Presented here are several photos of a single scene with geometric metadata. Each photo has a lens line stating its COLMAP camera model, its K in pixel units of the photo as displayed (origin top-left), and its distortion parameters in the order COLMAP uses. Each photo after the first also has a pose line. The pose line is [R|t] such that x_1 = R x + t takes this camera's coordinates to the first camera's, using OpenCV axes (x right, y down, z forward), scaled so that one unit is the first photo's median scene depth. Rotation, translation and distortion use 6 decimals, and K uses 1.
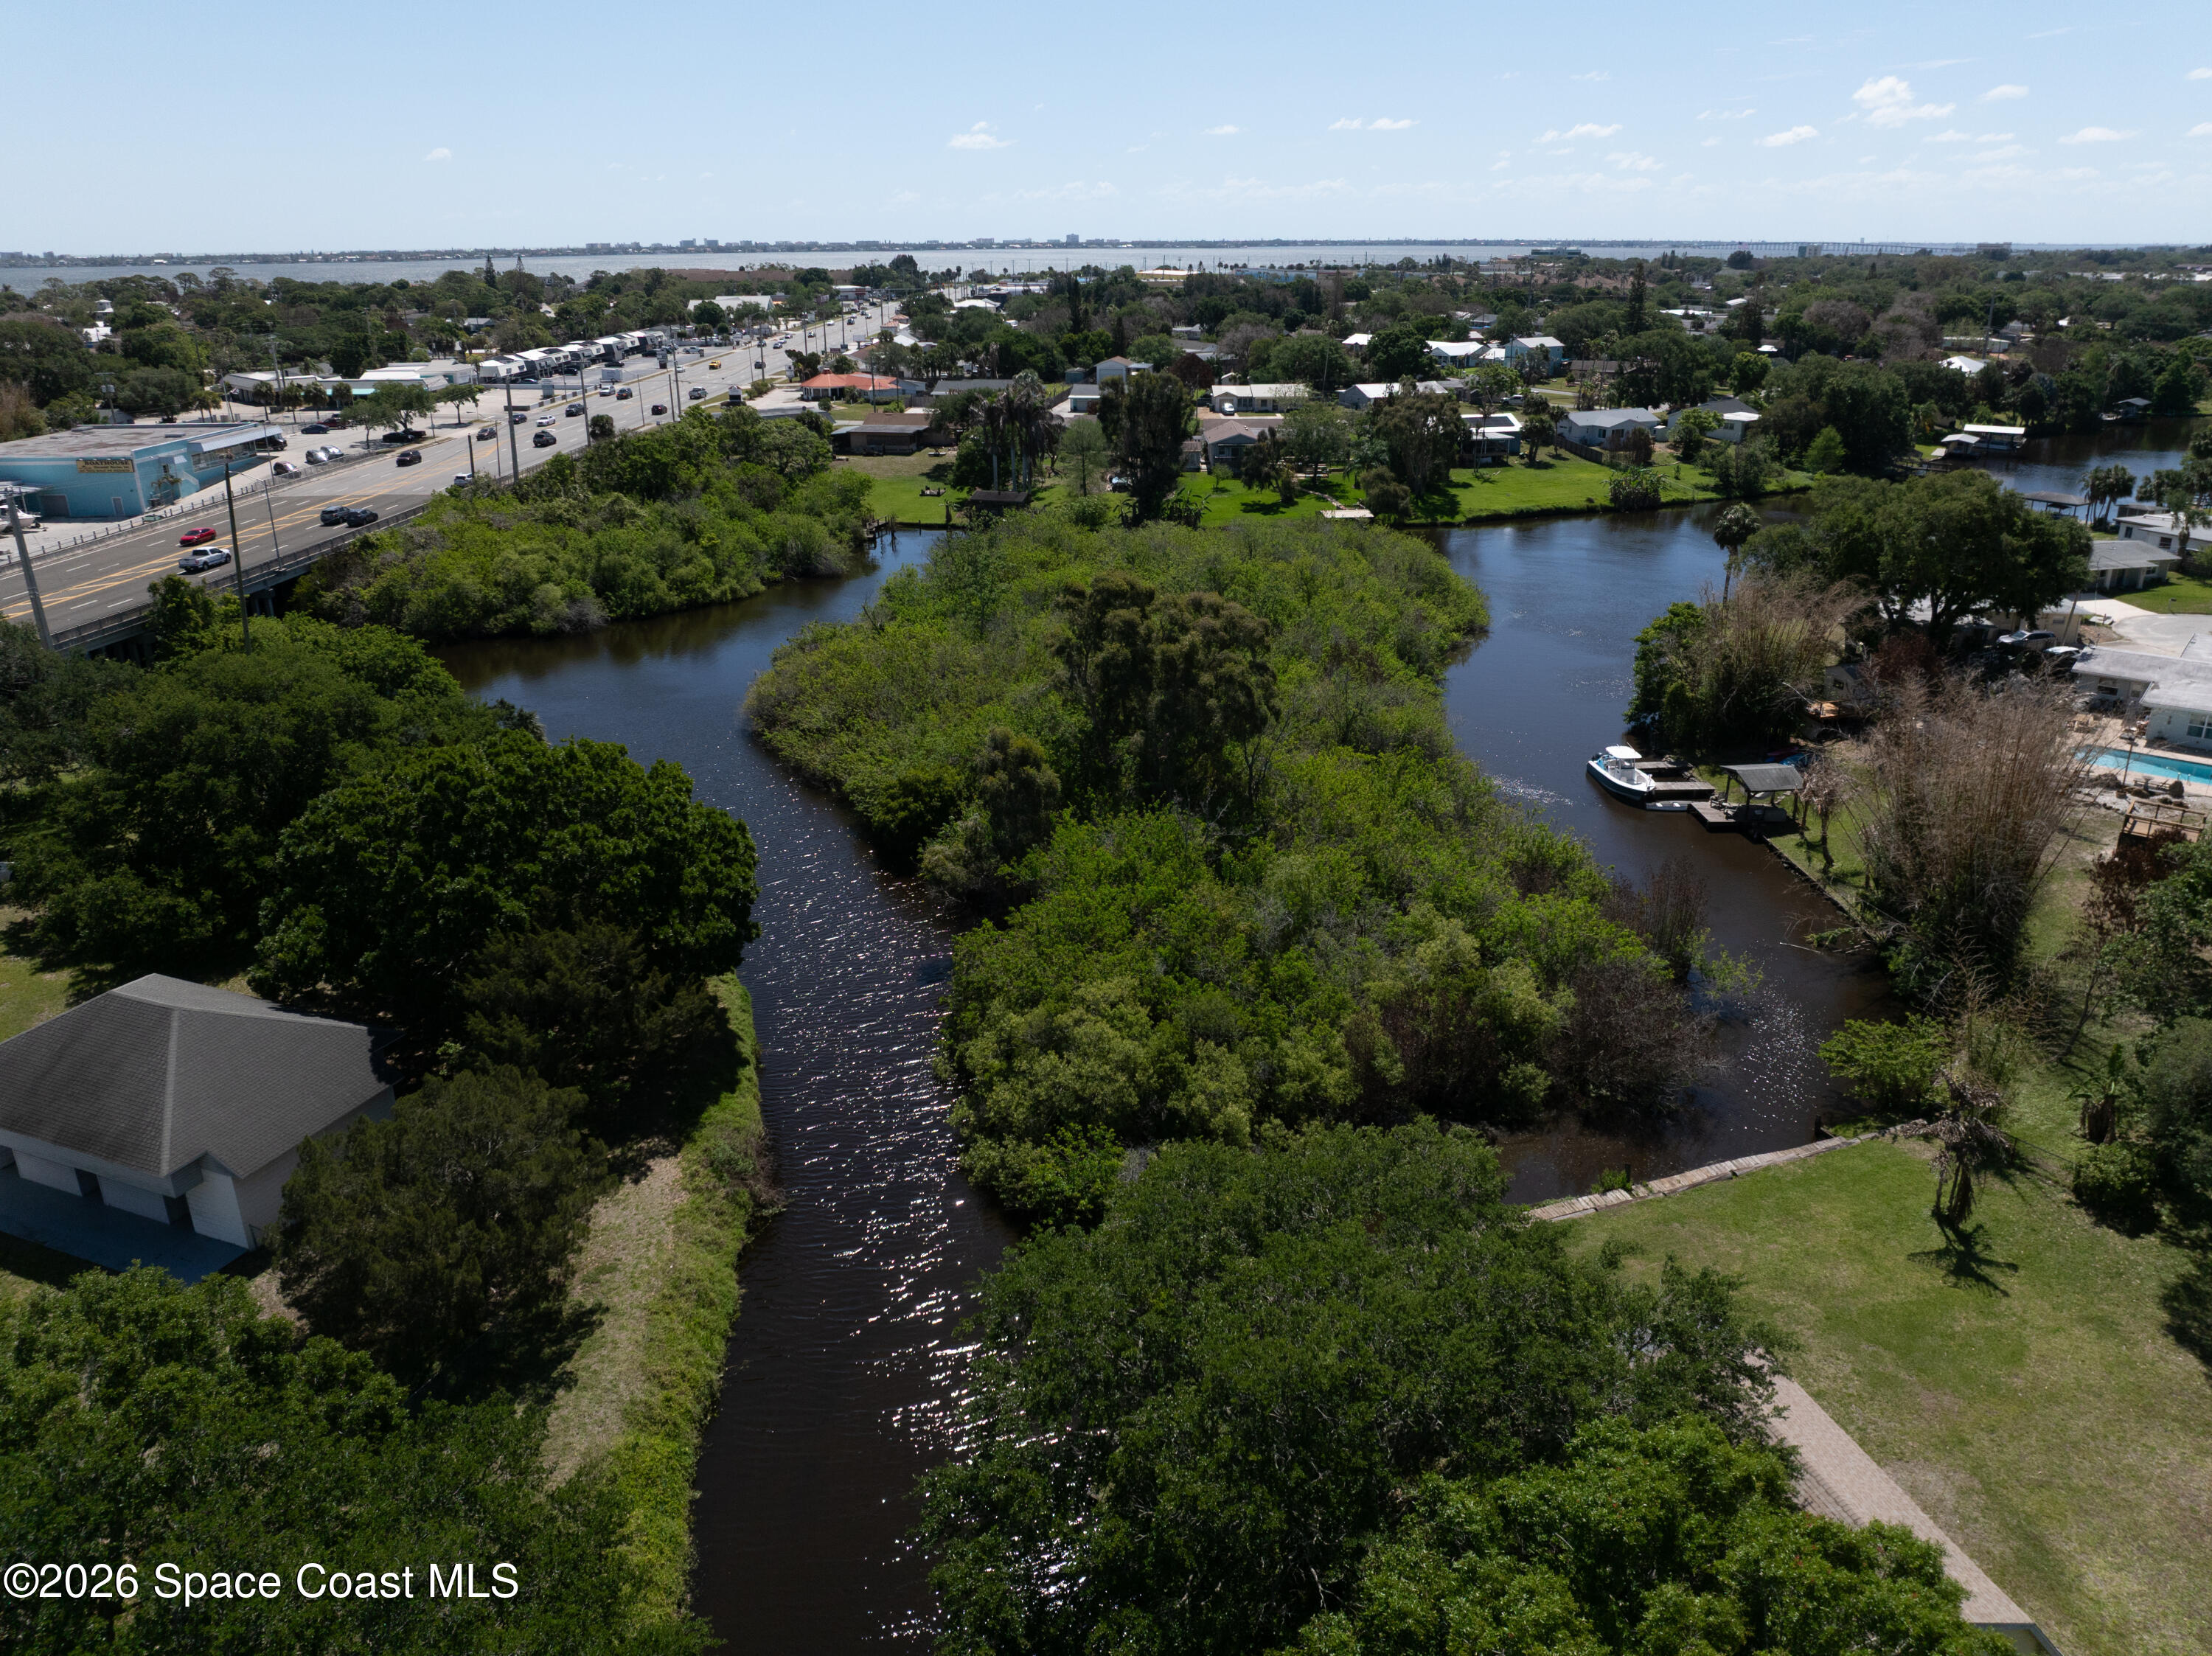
lens RADIAL K [[1552.1, 0, 1106.0], [0, 1552.1, 828.0], [0, 0, 1]] dist [-0.049862, 0.021193]
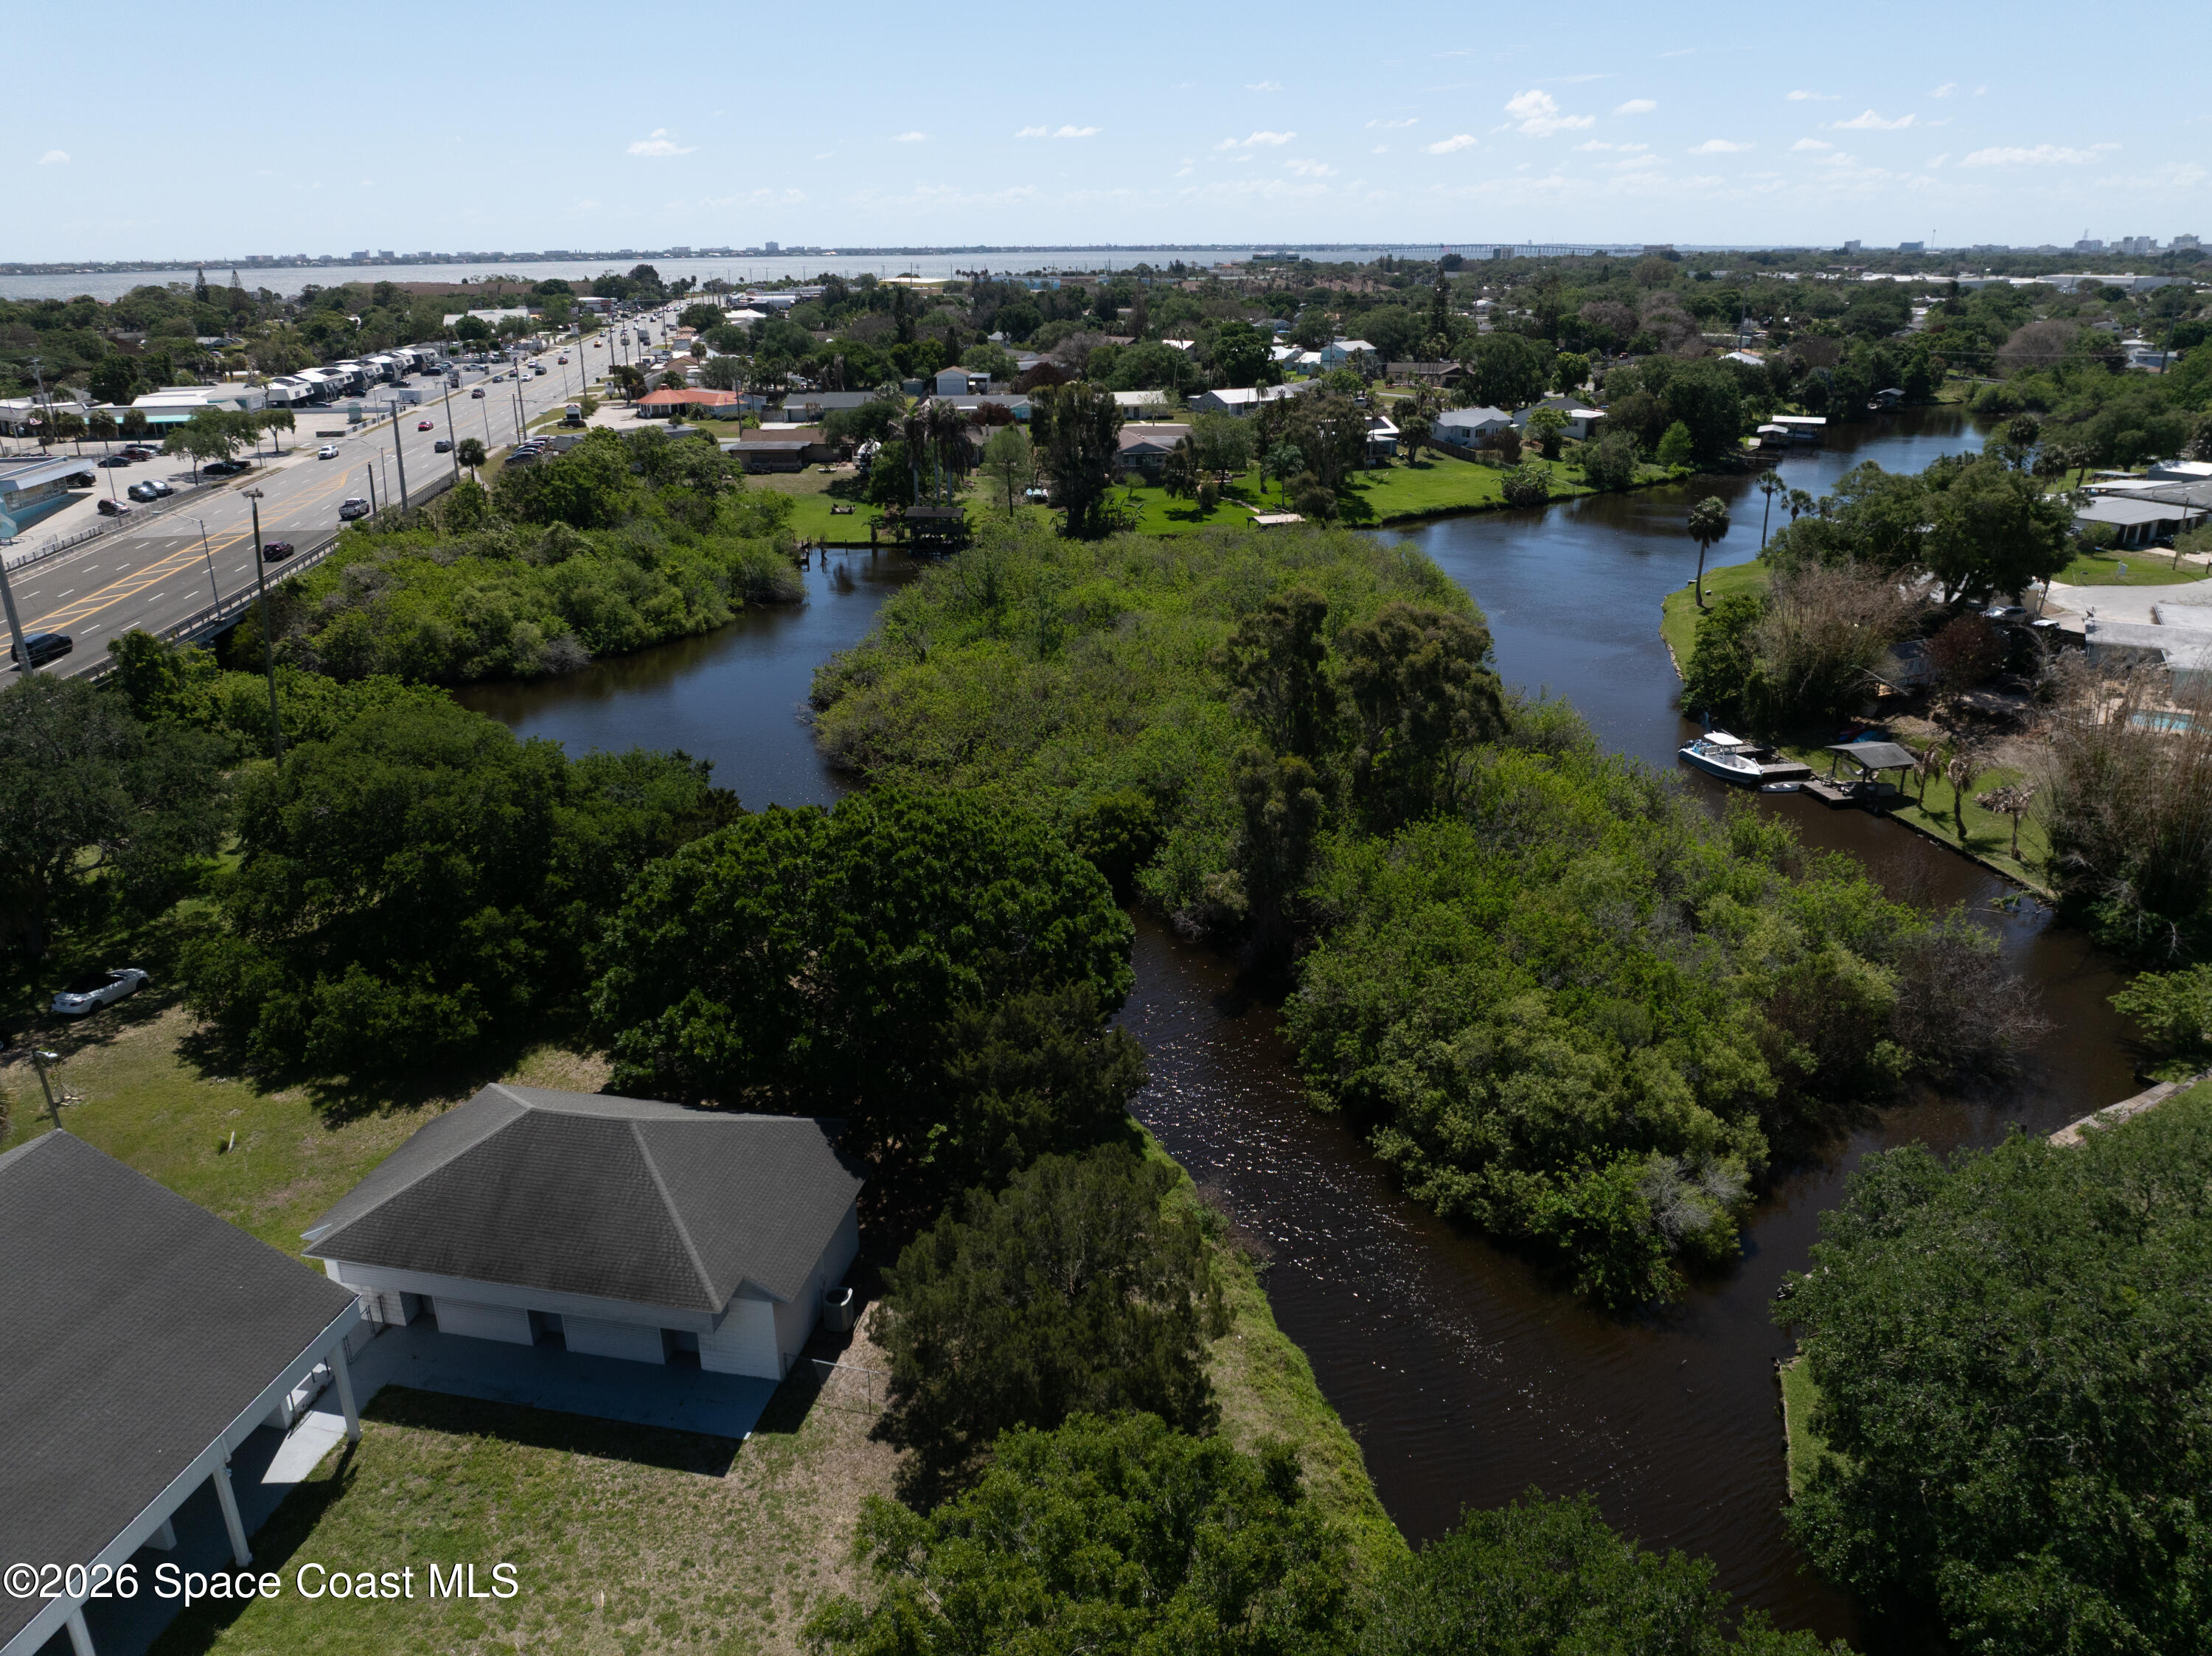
lens RADIAL K [[1552.1, 0, 1106.0], [0, 1552.1, 828.0], [0, 0, 1]] dist [-0.049862, 0.021193]
pose [[0.983043, -0.065757, 0.171182, -0.116683], [0.066408, 0.997791, 0.001926, -0.008283], [-0.170930, 0.009475, 0.985238, 0.017371]]
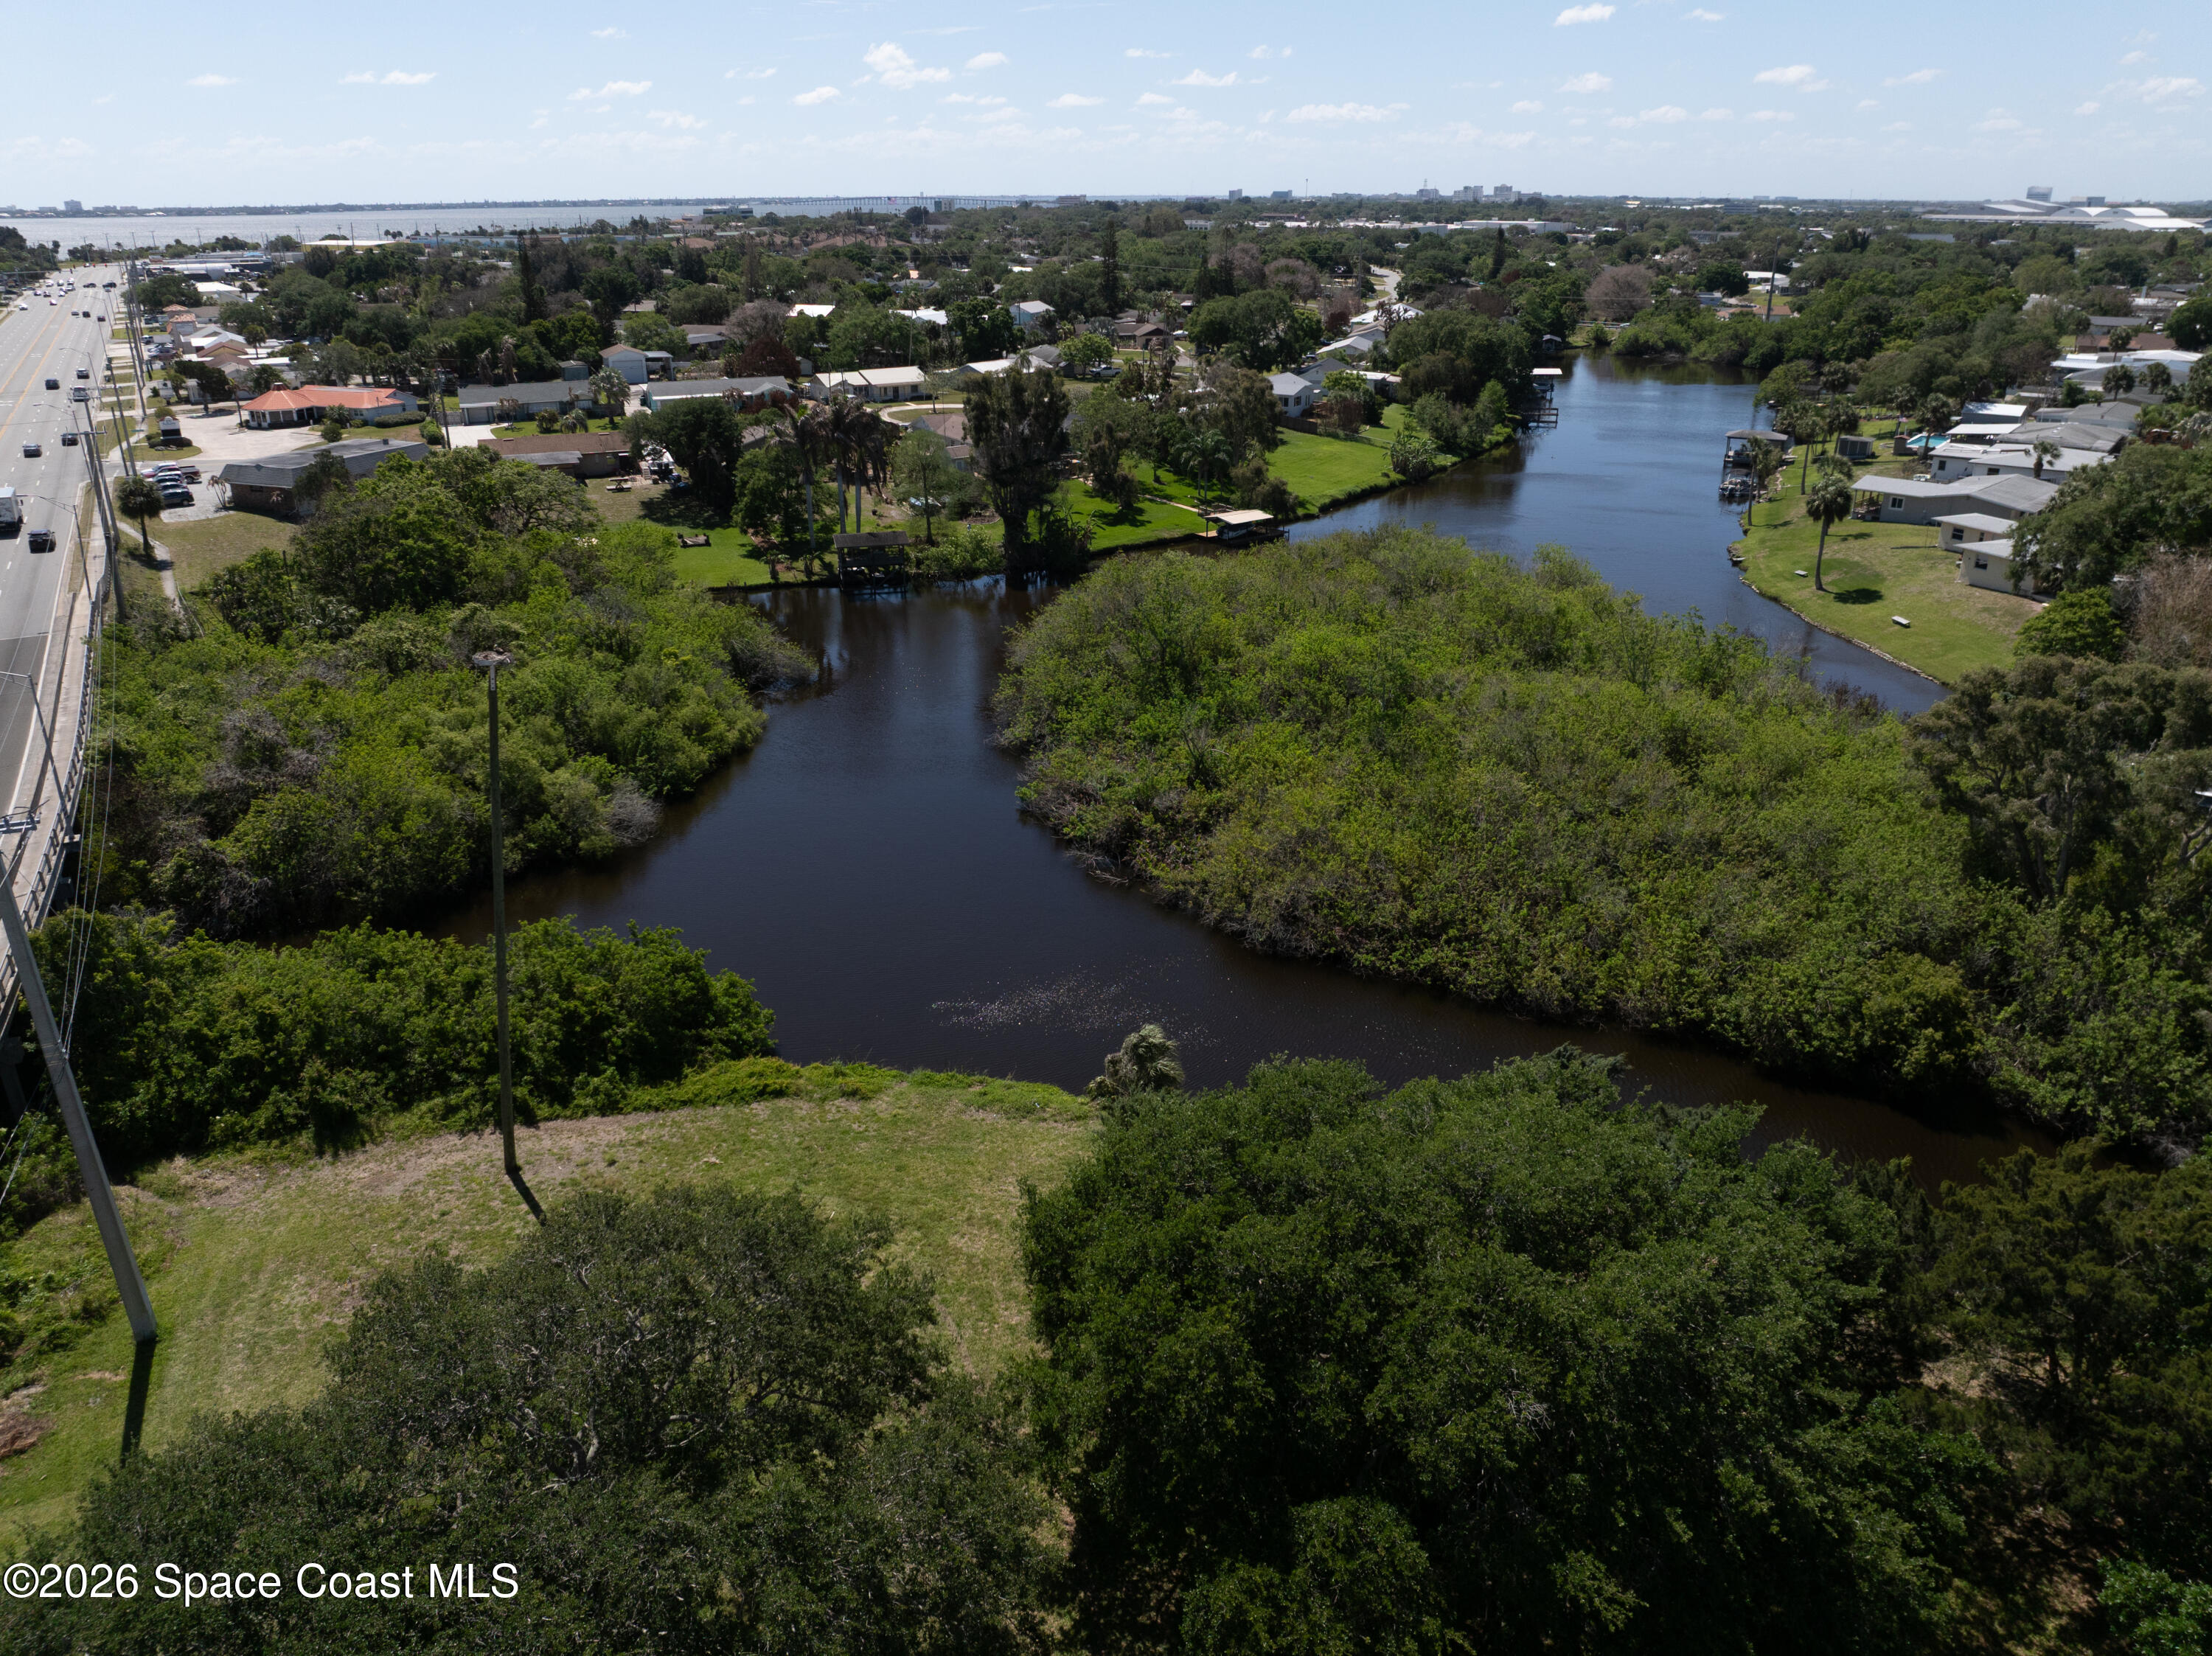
lens RADIAL K [[1552.1, 0, 1106.0], [0, 1552.1, 828.0], [0, 0, 1]] dist [-0.049862, 0.021193]
pose [[0.850637, -0.197572, 0.487219, -0.303170], [0.186066, 0.979860, 0.072490, -0.088895], [-0.491728, 0.028992, 0.870266, 0.231025]]
